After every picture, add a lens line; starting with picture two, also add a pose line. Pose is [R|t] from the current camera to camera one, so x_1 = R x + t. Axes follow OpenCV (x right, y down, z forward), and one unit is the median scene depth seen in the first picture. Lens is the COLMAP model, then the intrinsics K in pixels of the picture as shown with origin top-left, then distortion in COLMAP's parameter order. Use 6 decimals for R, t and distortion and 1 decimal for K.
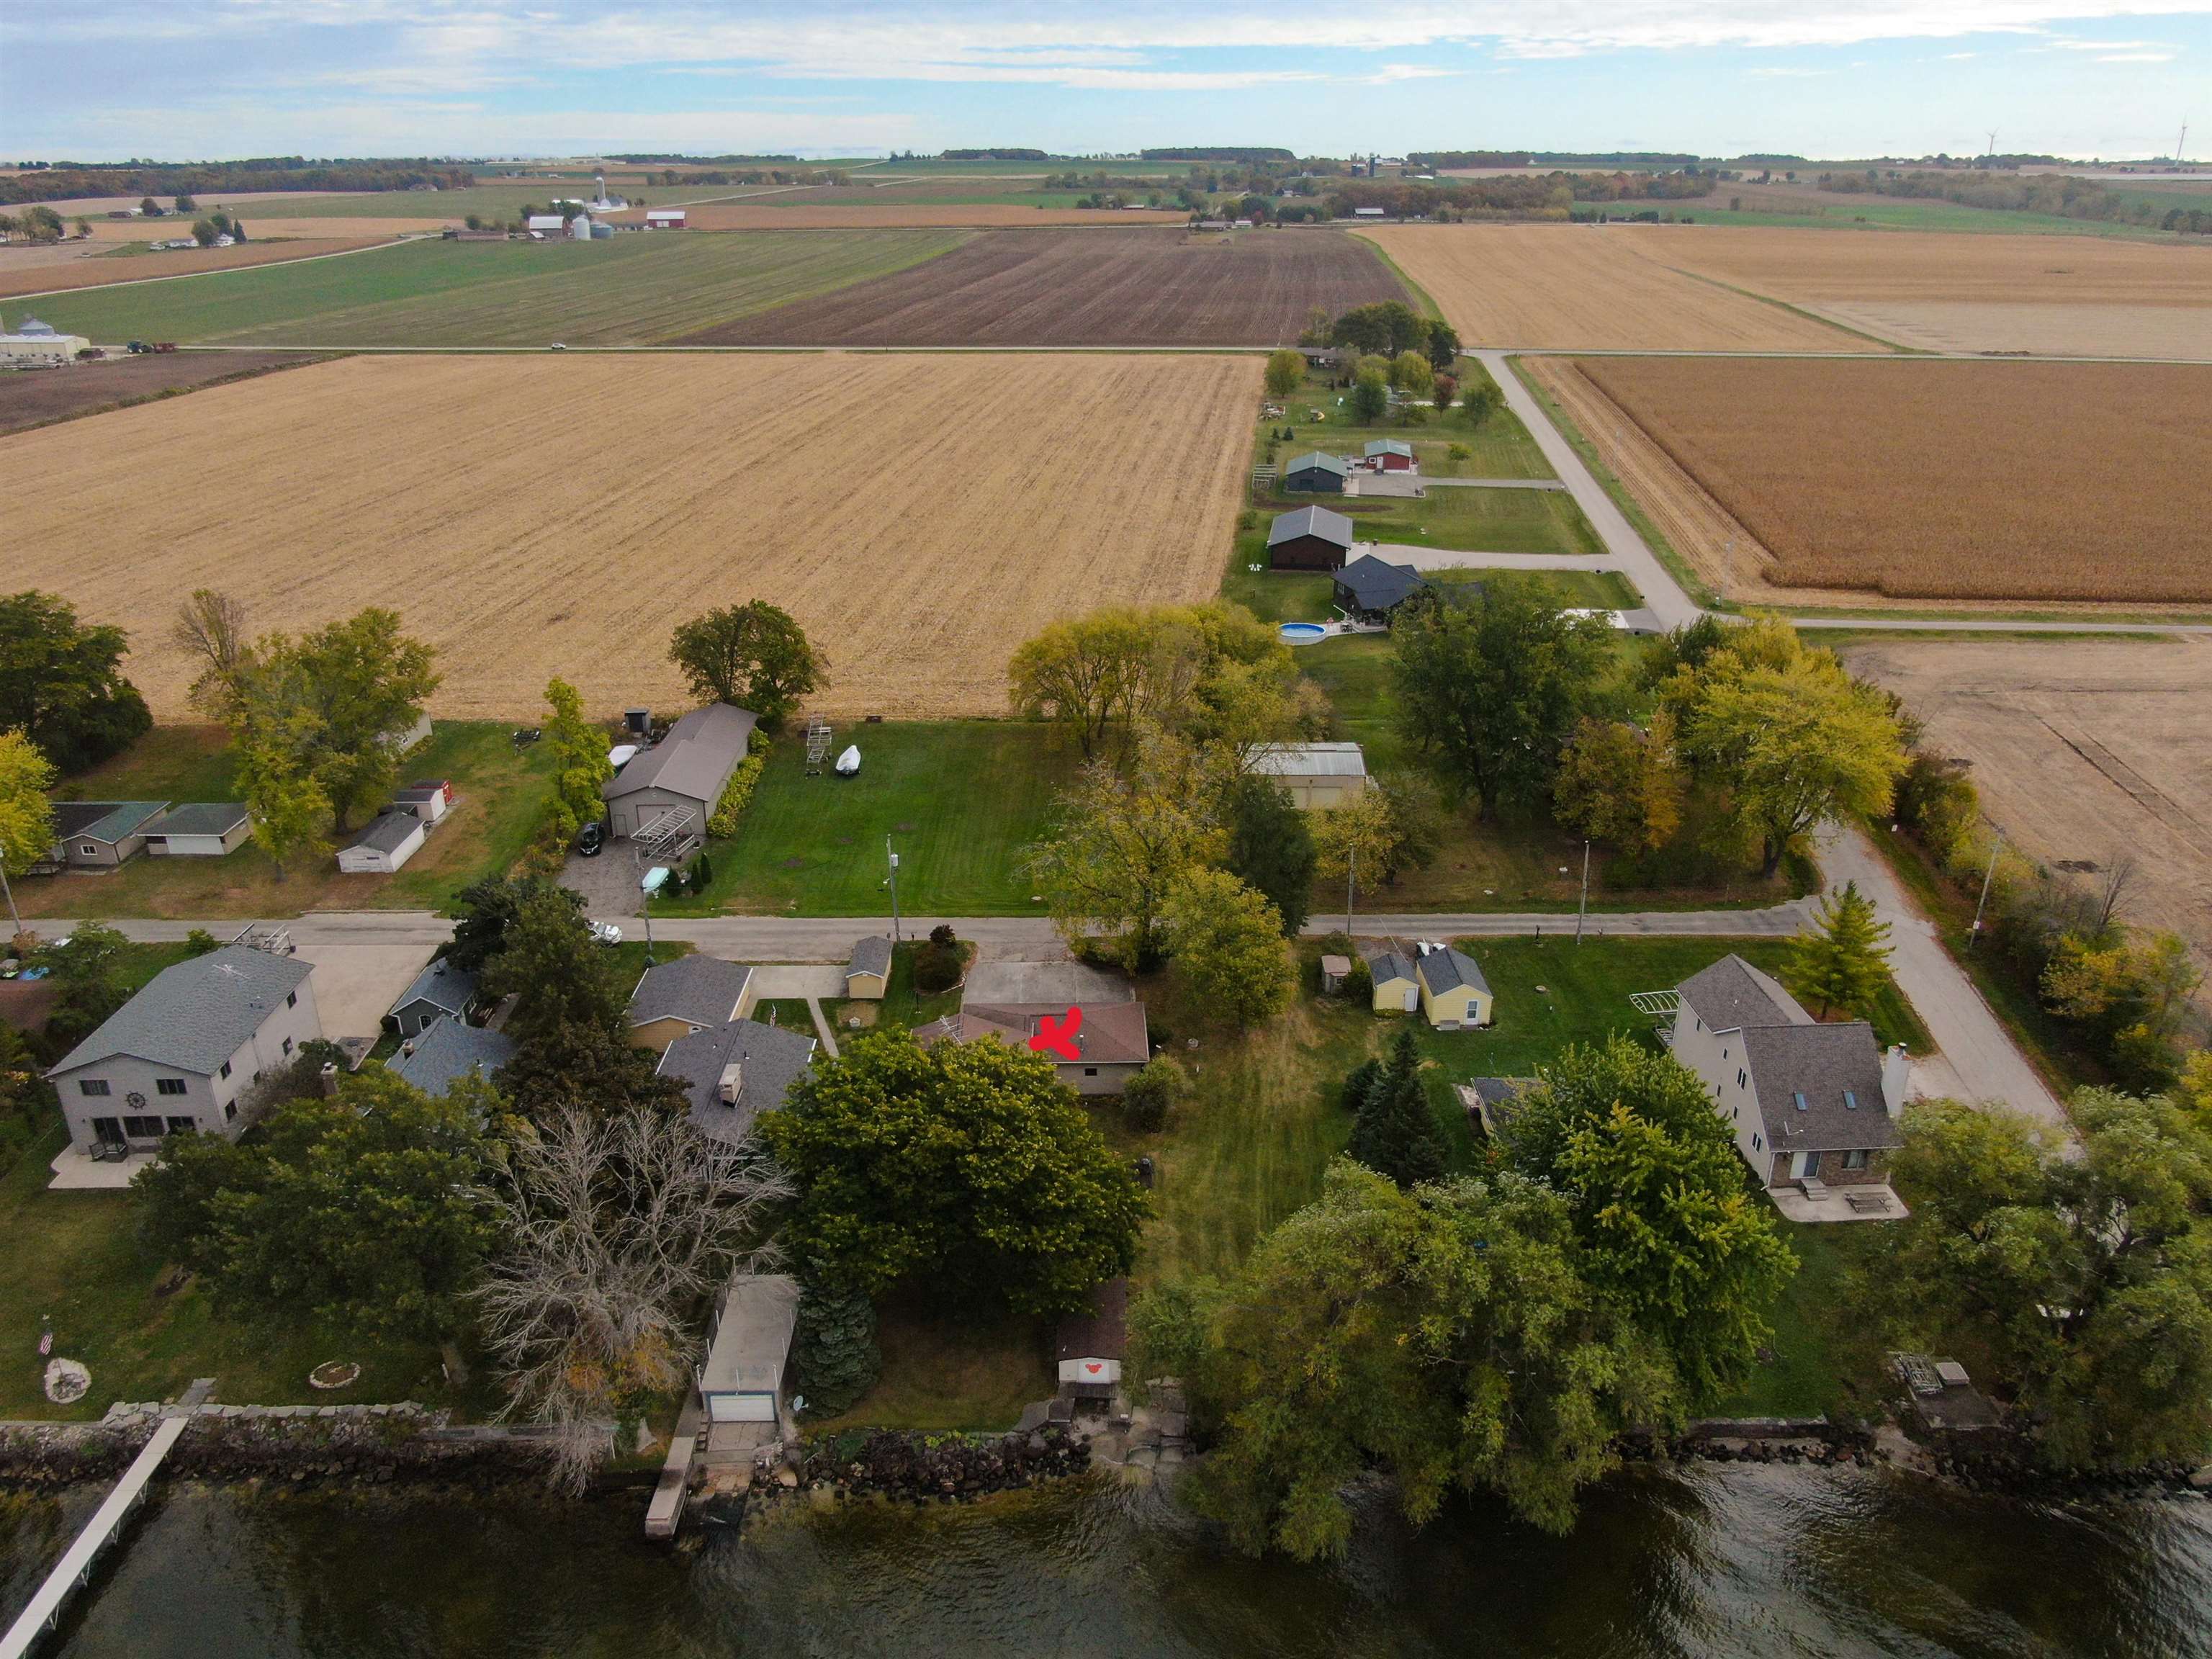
lens RADIAL K [[1590.6, 0, 1110.2], [0, 1590.6, 833.5], [0, 0, 1]] dist [-0.017061, 0.001500]
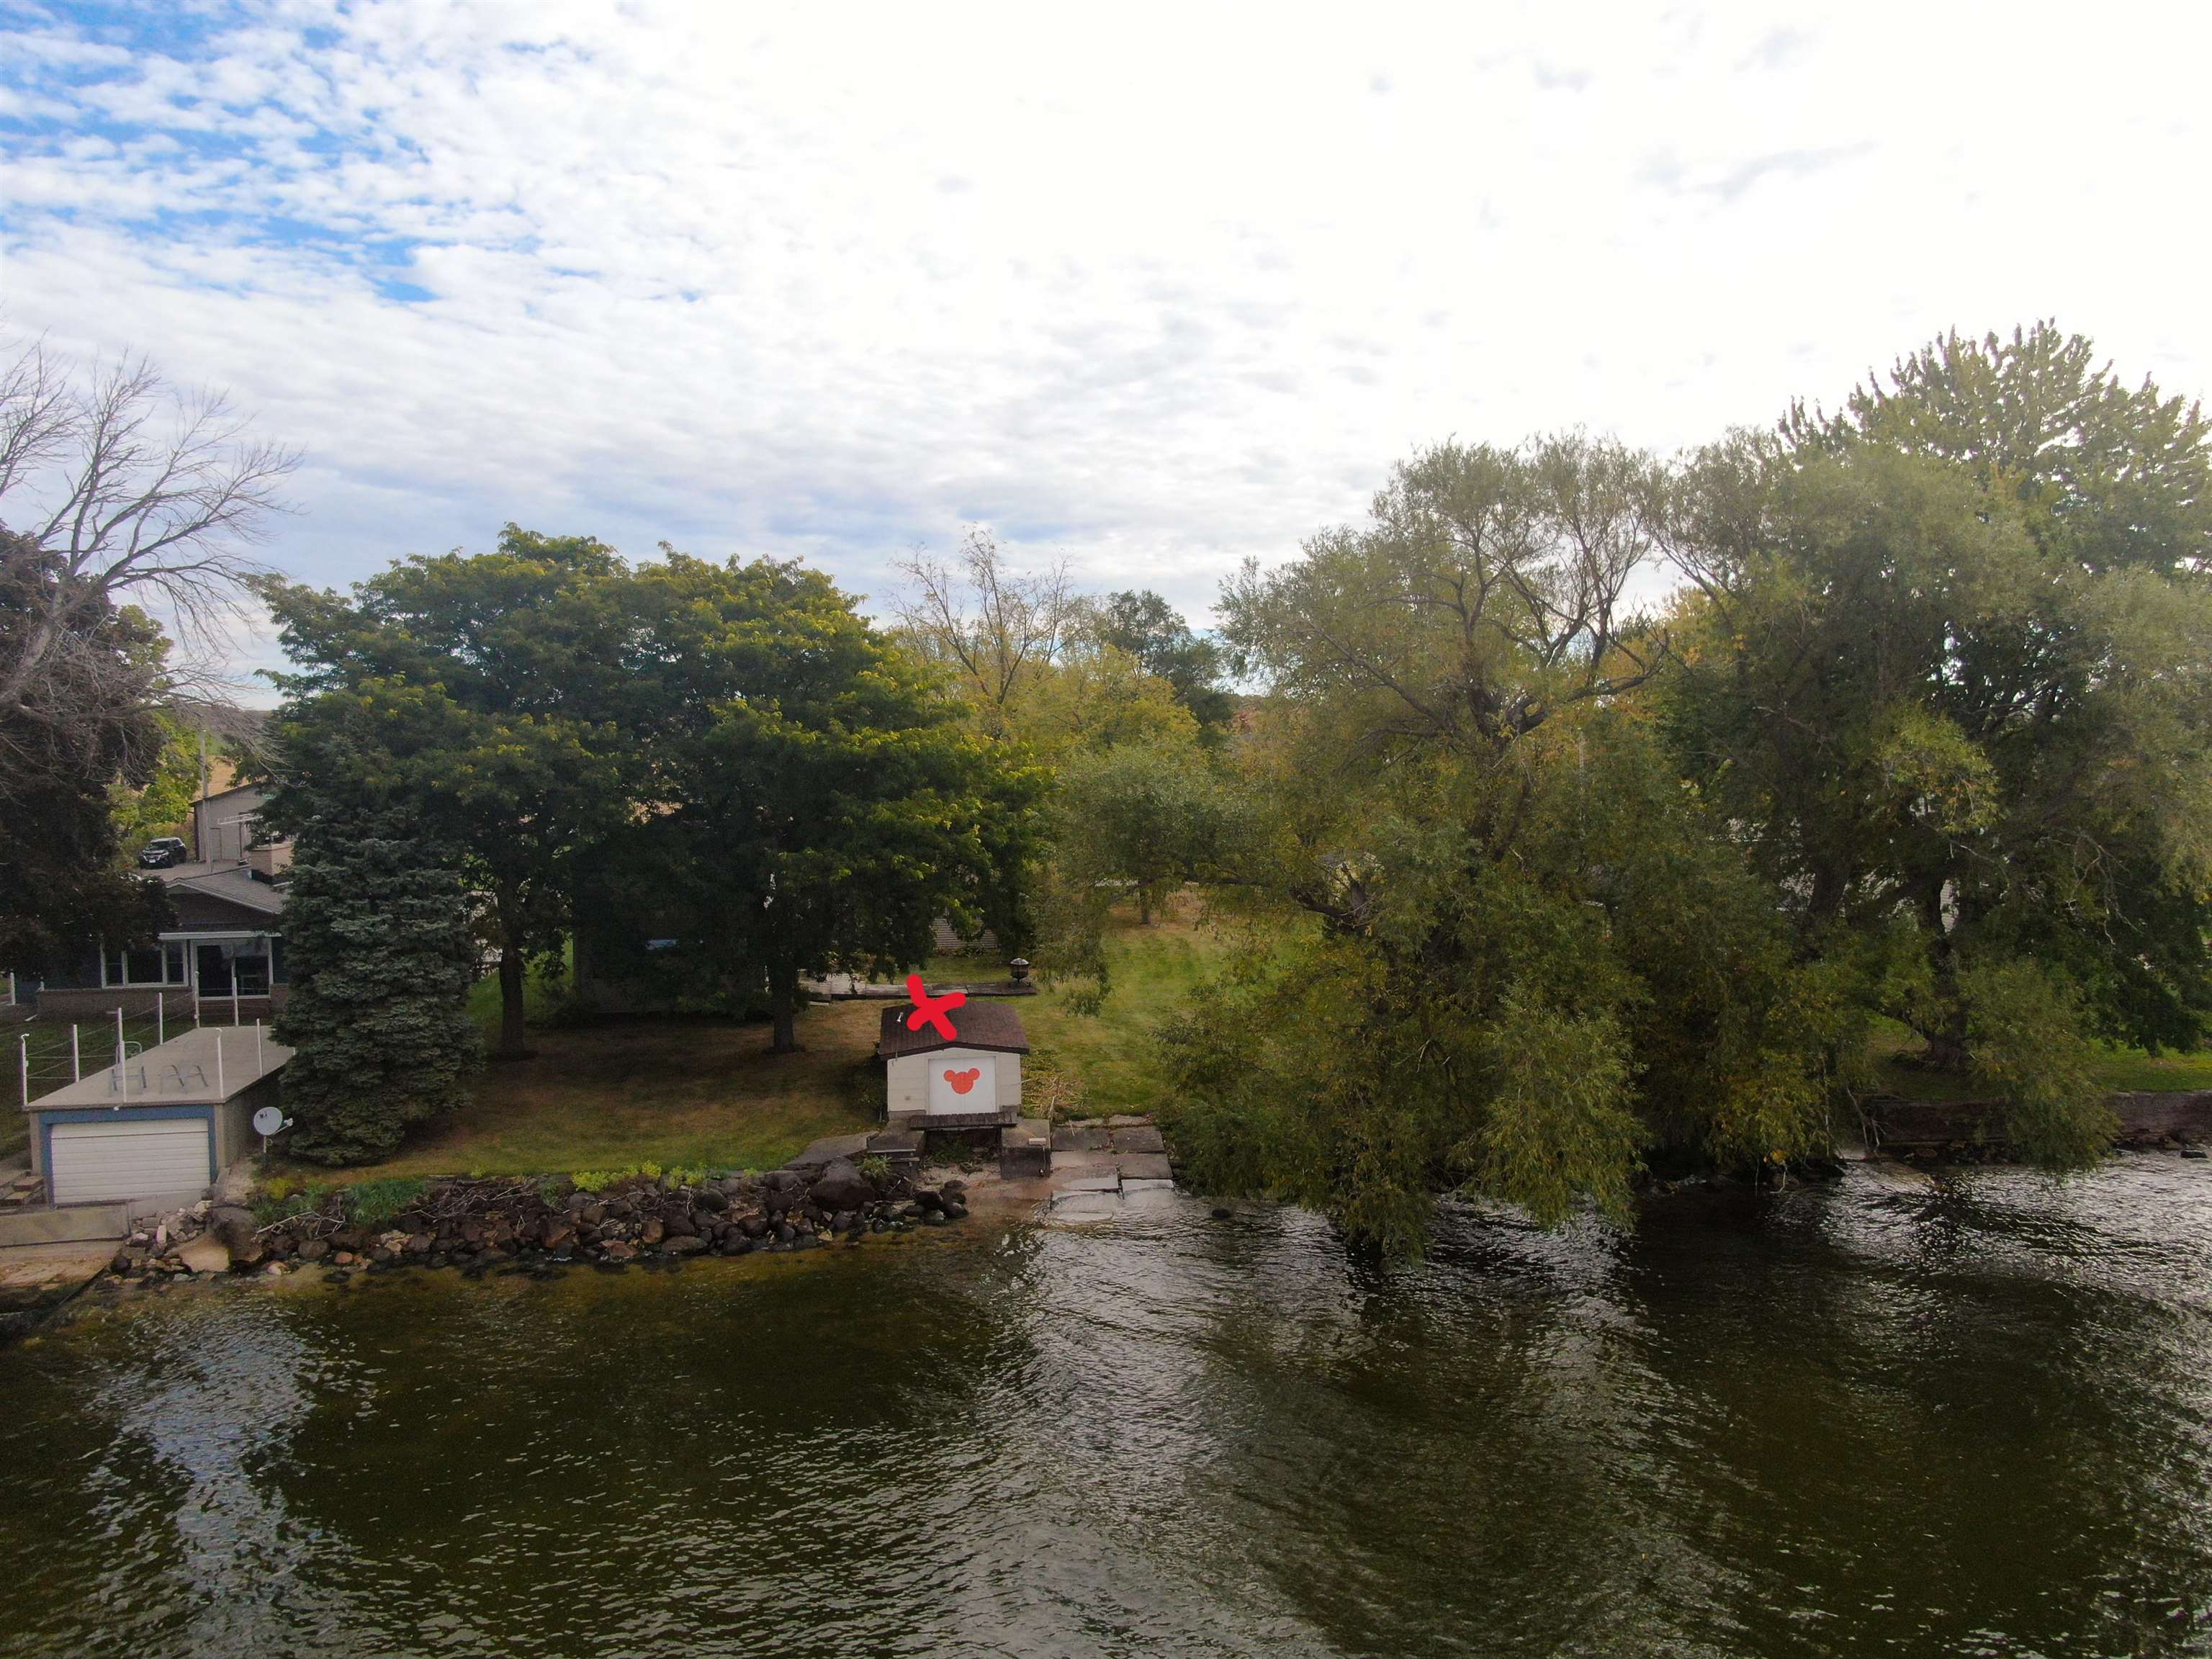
lens RADIAL K [[1590.6, 0, 1110.2], [0, 1590.6, 833.5], [0, 0, 1]] dist [-0.017061, 0.001500]
pose [[0.989811, -0.010707, 0.141987, -0.011453], [0.057381, 0.942609, -0.328932, 0.148057], [-0.130316, 0.333728, 0.933619, 0.186551]]
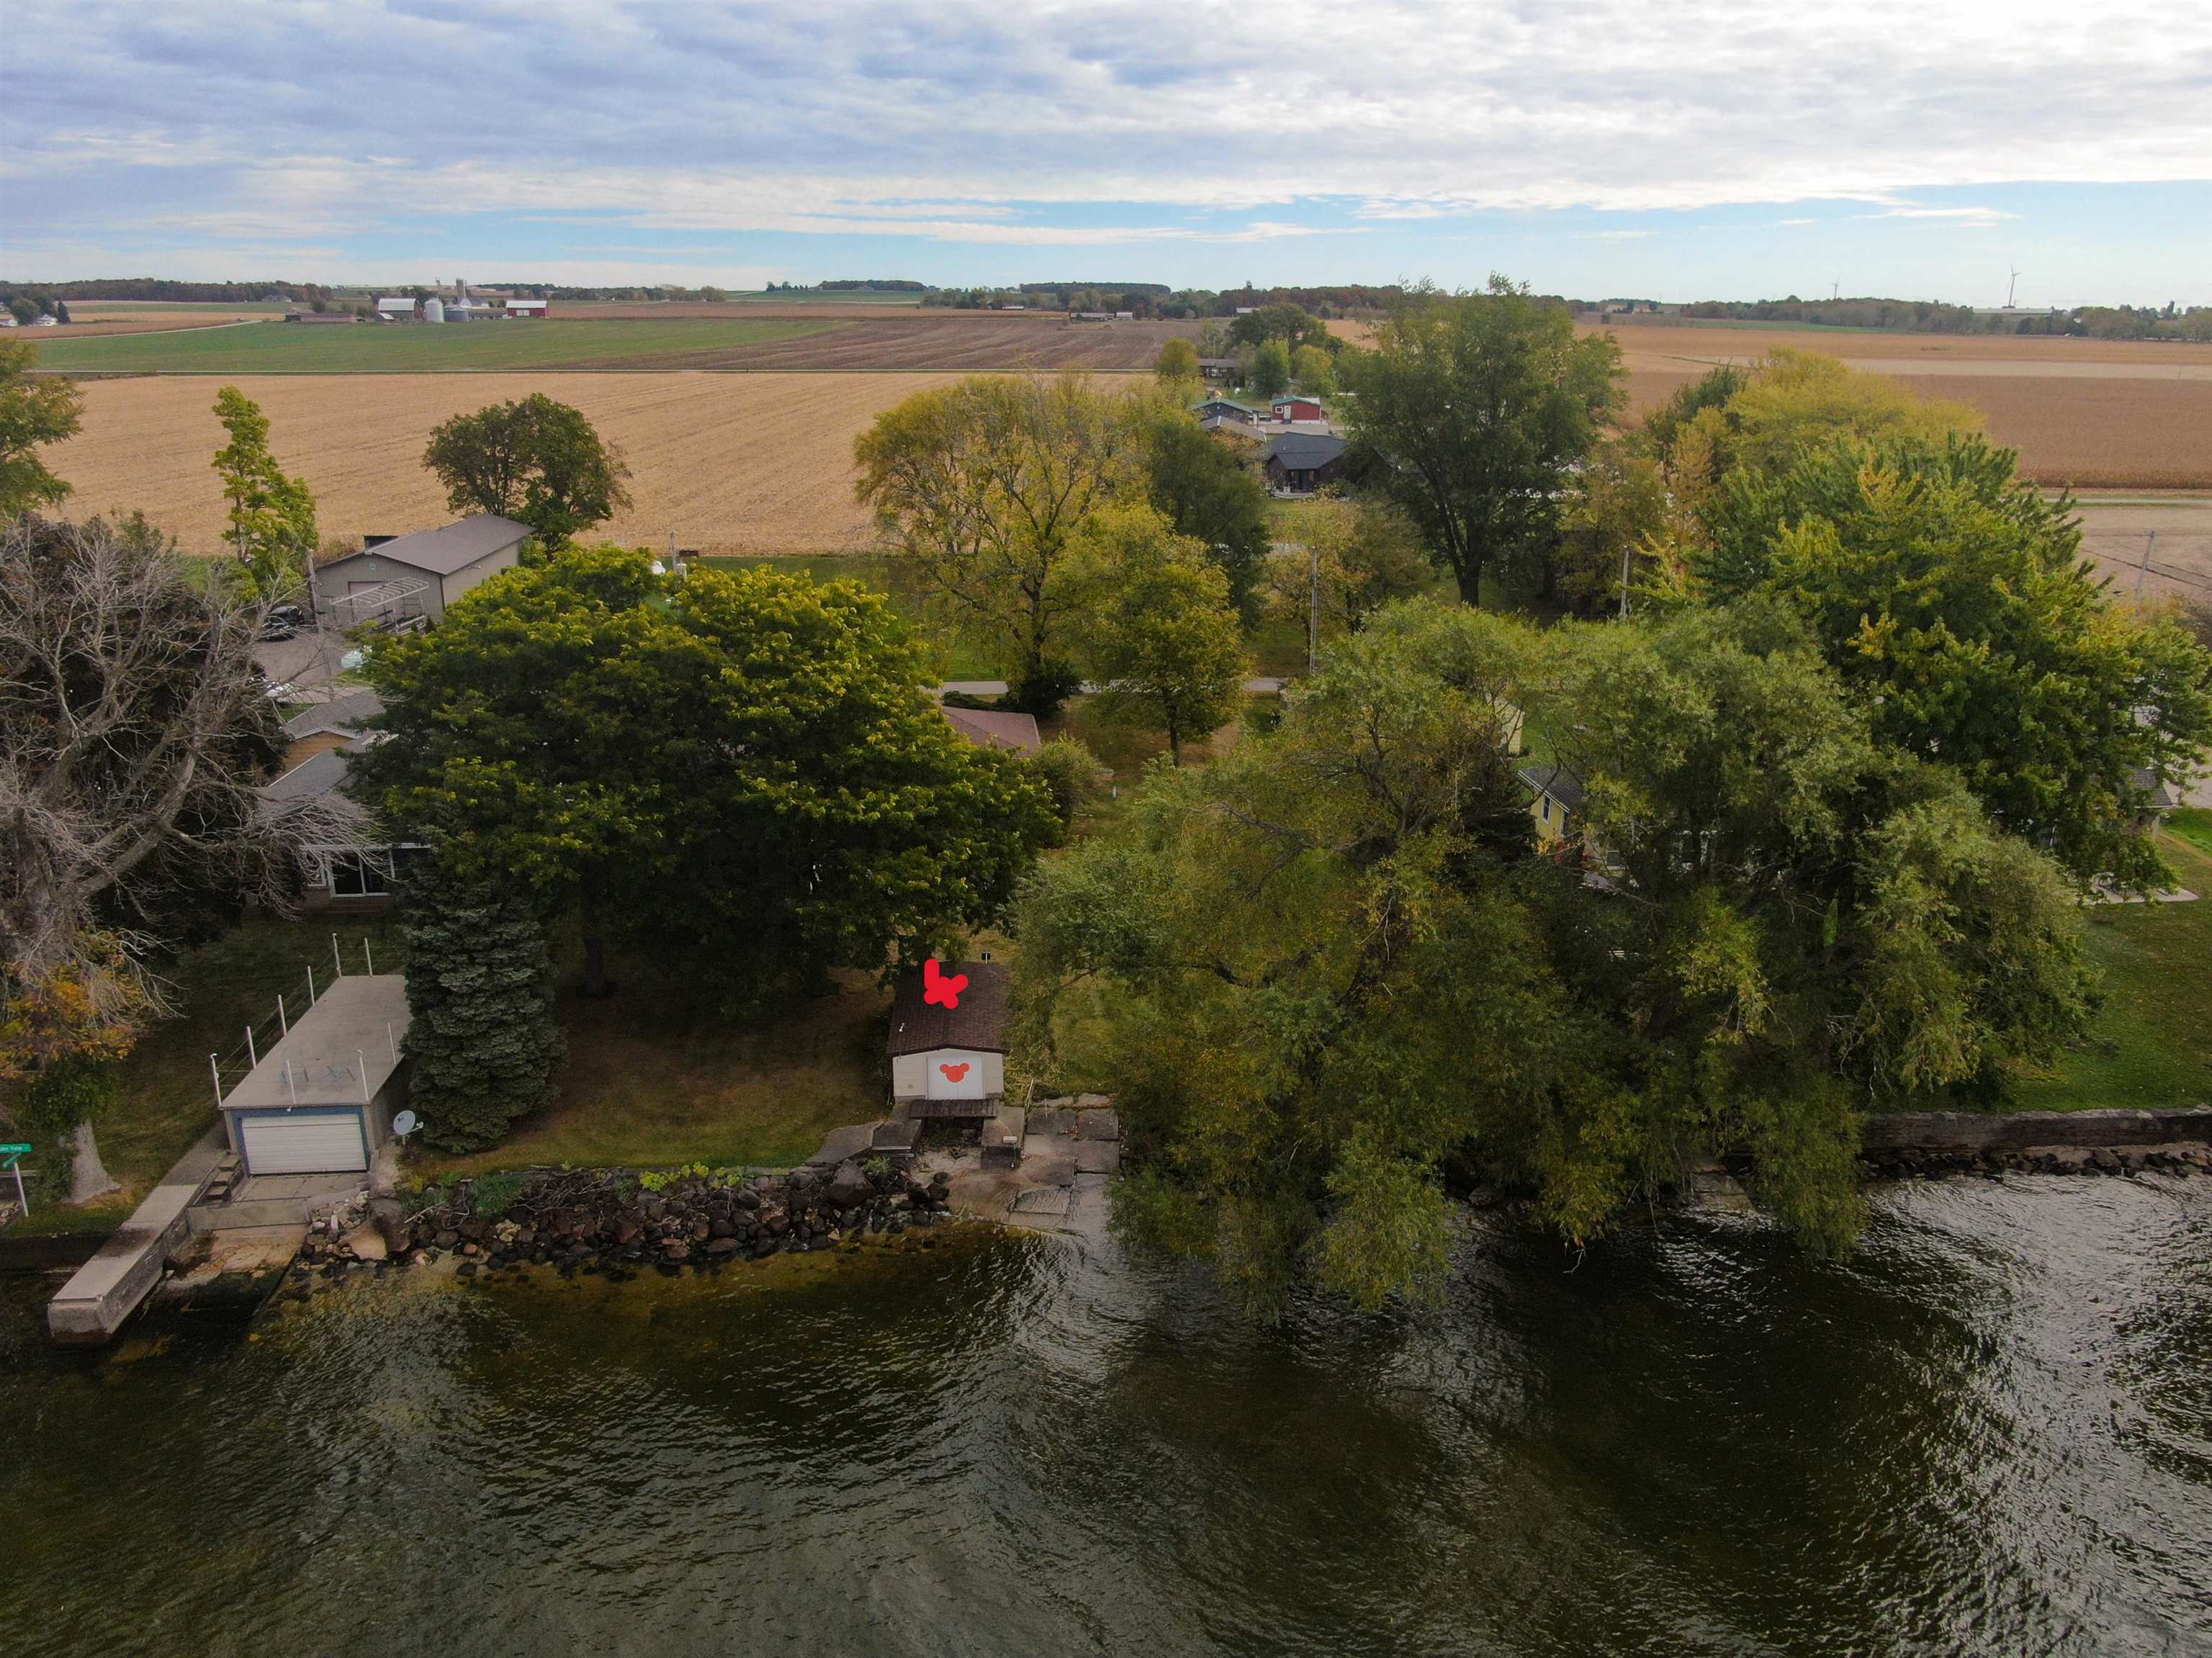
lens RADIAL K [[1615.3, 0, 1109.8], [0, 1615.3, 834.8], [0, 0, 1]] dist [-0.015597, -0.001079]
pose [[0.997440, -0.012394, 0.070431, 0.001809], [0.018603, 0.995930, -0.088193, 0.106167], [-0.069051, 0.089278, 0.993610, 0.145362]]
